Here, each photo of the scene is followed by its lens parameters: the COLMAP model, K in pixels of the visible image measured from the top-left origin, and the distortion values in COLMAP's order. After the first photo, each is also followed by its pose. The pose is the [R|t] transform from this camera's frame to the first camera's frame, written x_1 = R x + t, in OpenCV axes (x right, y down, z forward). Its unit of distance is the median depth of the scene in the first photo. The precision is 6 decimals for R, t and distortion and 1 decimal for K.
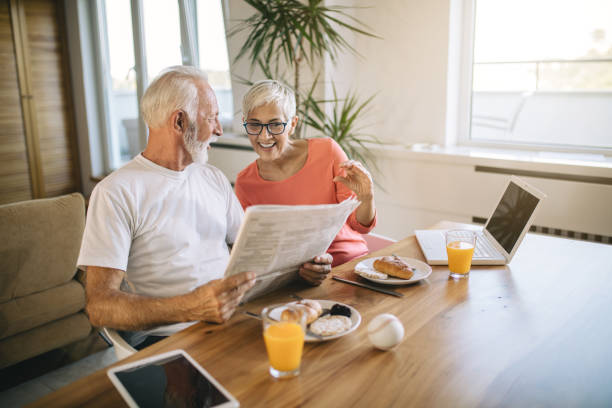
lens RADIAL K [[593.2, 0, 307.7], [0, 593.2, 203.7], [0, 0, 1]] dist [-0.034499, 0.024917]
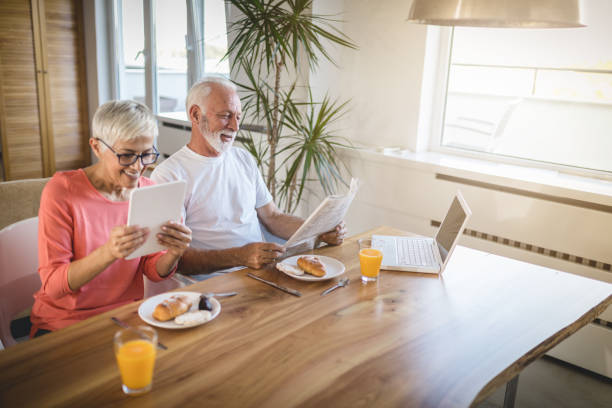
lens RADIAL K [[590.7, 0, 305.5], [0, 590.7, 203.6], [0, 0, 1]] dist [0.013477, 0.006998]
pose [[0.996632, 0.071828, -0.039558, 0.087328], [-0.070546, 0.996966, 0.032899, -0.026149], [0.041801, -0.029998, 0.998676, -0.077467]]
